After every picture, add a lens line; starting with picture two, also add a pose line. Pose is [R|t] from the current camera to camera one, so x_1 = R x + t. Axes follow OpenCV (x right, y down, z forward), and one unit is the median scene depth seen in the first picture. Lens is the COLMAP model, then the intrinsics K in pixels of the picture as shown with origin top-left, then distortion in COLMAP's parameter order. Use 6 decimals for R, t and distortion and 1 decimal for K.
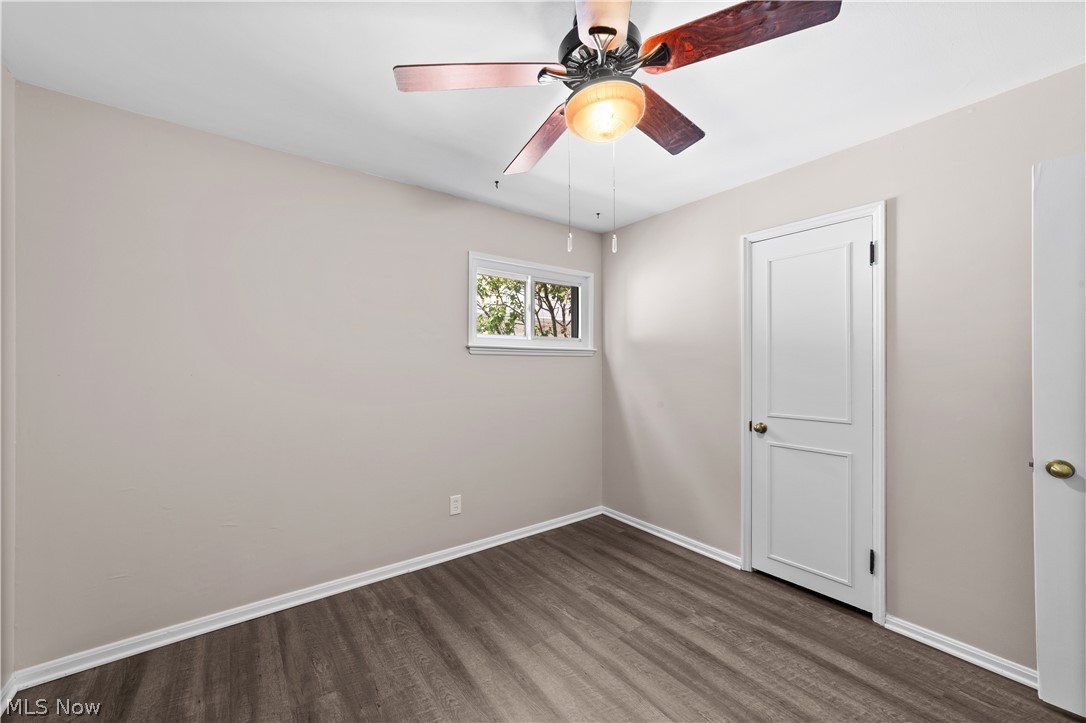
lens RADIAL K [[421.9, 0, 539.9], [0, 421.9, 366.1], [0, 0, 1]] dist [-0.006695, 0.004448]
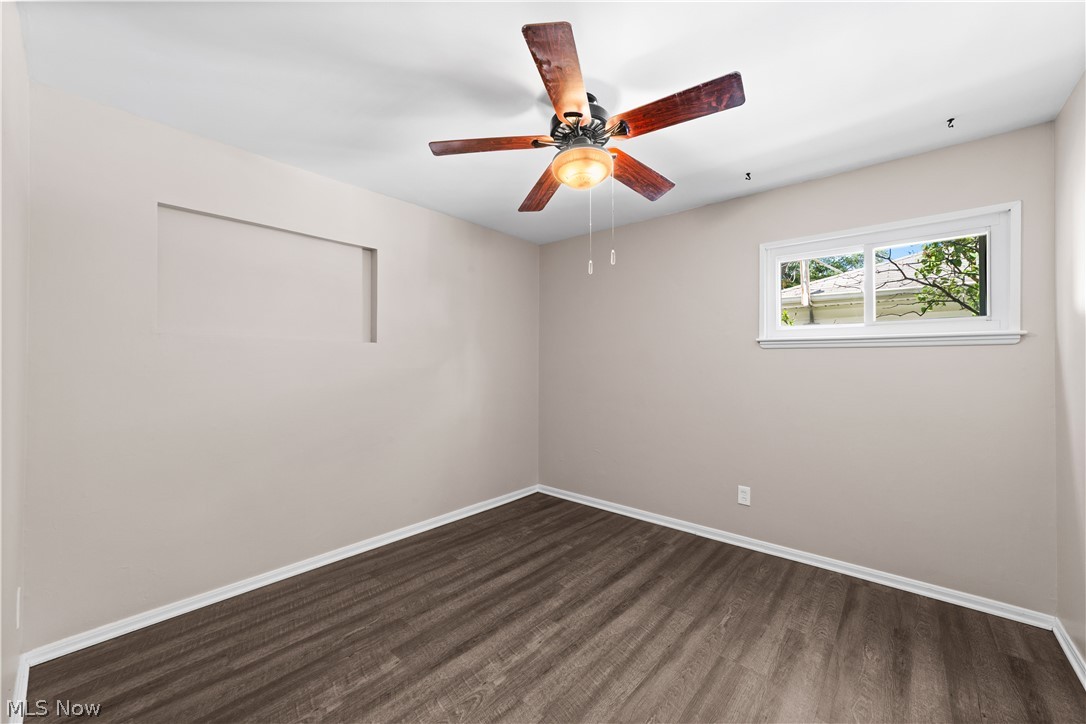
lens RADIAL K [[421.9, 0, 537.5], [0, 421.9, 357.5], [0, 0, 1]] dist [-0.006695, 0.004448]
pose [[0.205762, -0.010542, -0.978545, 0.781301], [-0.008585, 0.999884, -0.012577, 0.011106], [0.978565, 0.010988, 0.205647, 0.324534]]
